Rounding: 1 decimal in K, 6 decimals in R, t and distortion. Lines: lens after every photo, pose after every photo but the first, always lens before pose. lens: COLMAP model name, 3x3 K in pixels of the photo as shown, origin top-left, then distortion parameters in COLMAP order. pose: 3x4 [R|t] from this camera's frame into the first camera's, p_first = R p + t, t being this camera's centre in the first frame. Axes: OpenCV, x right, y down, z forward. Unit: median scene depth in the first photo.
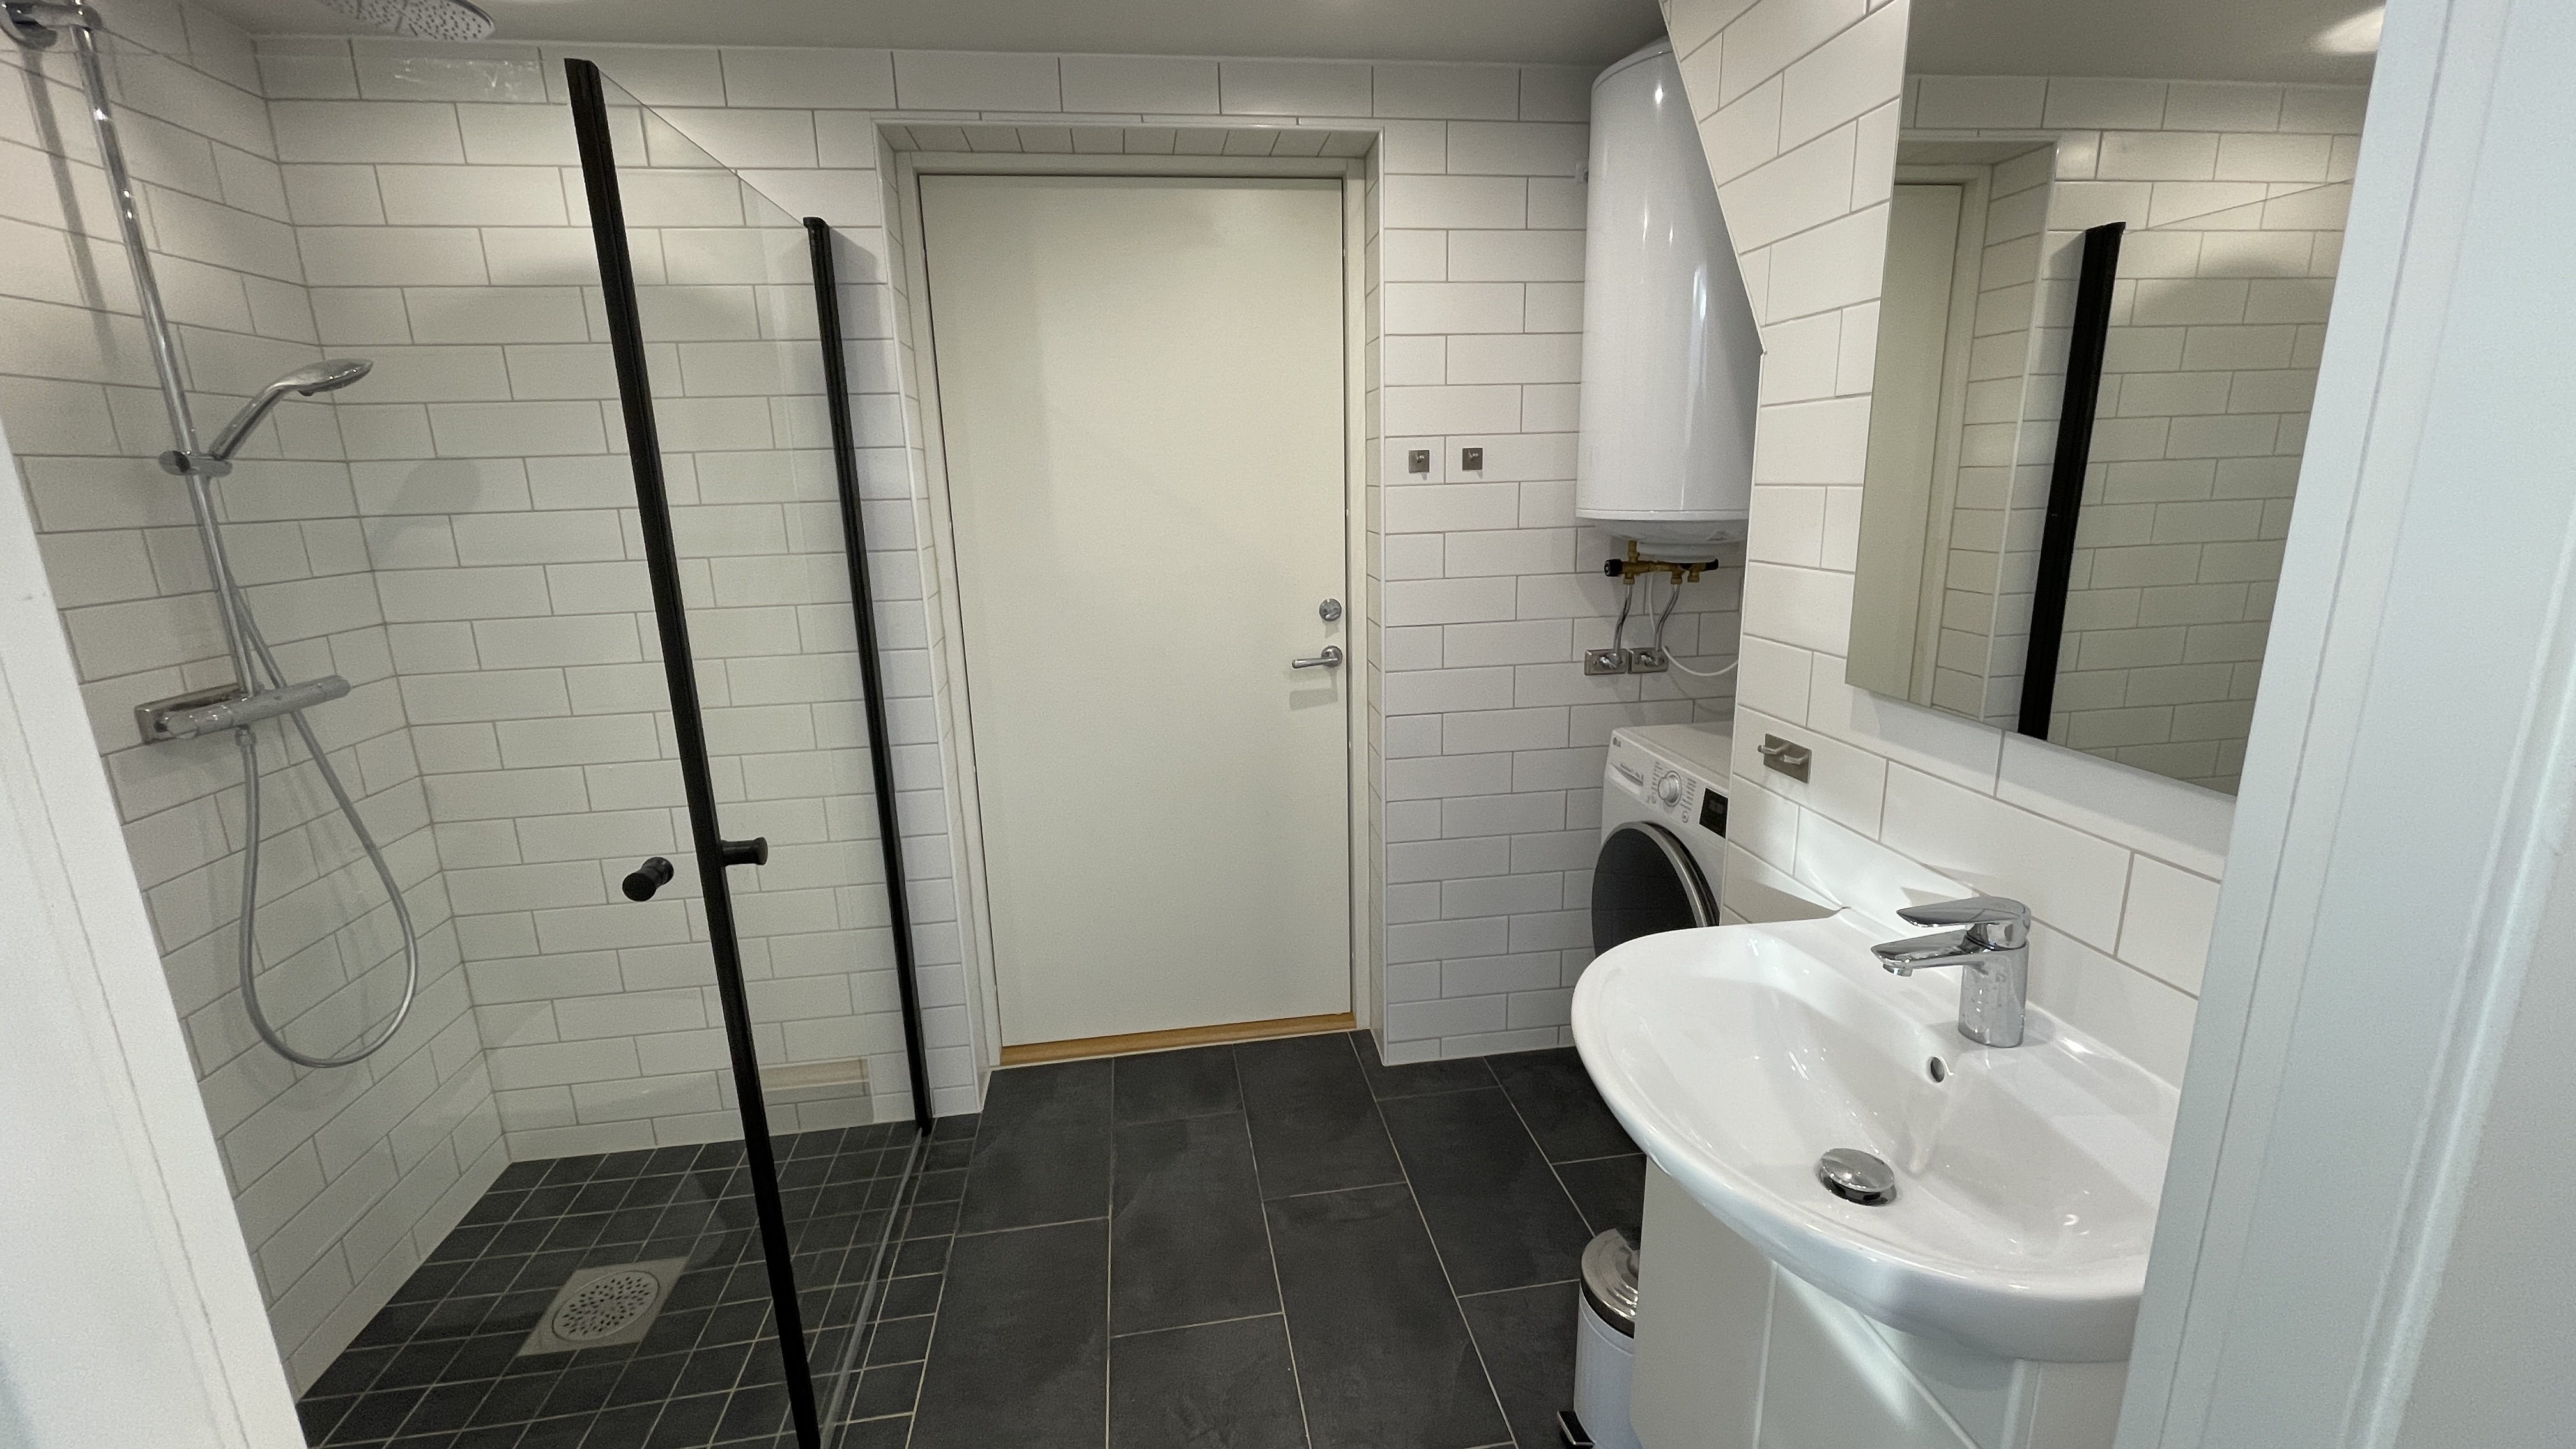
lens RADIAL K [[1080.2, 0, 1288.0], [0, 1080.2, 724.5], [0, 0, 1]] dist [-0.000739, -0.000054]
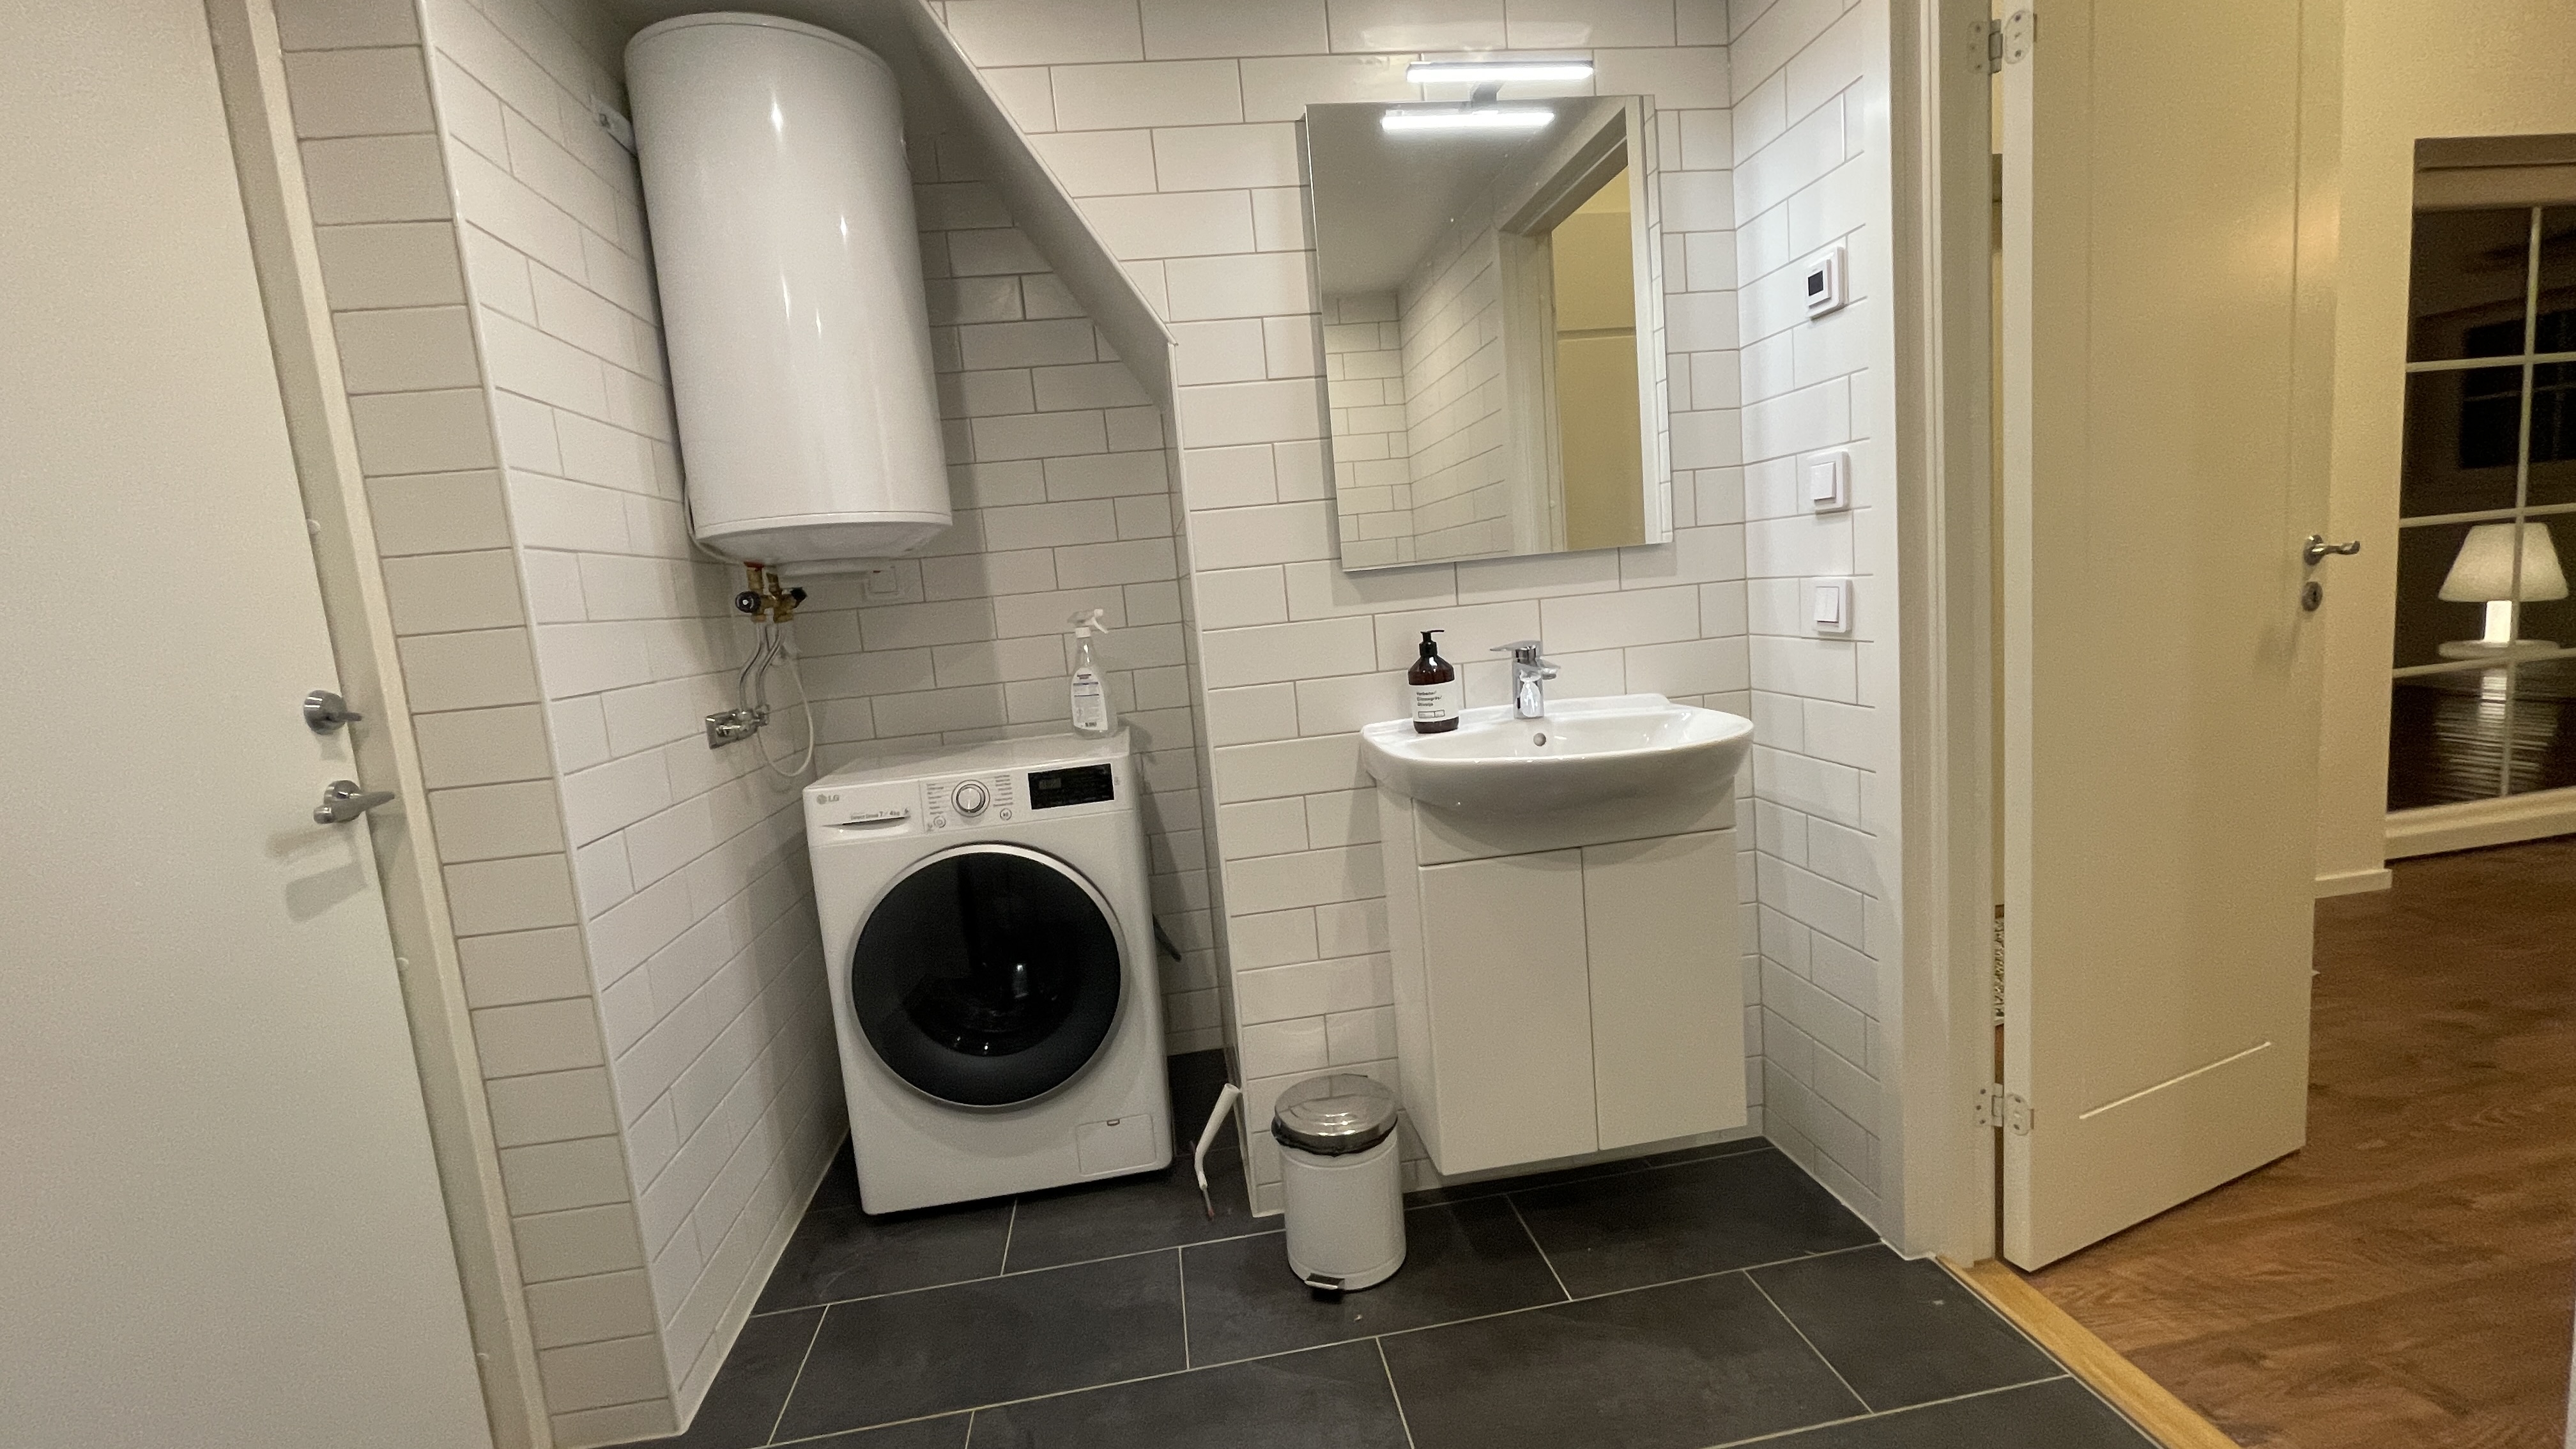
lens RADIAL K [[1049.6, 0, 1285.4], [0, 1049.6, 716.5], [0, 0, 1]] dist [-0.001353, -0.000192]
pose [[0.020143, -0.096582, 0.995121, -0.471985], [0.321910, 0.942947, 0.085002, 0.001592], [-0.946556, 0.318627, 0.050085, 0.561536]]
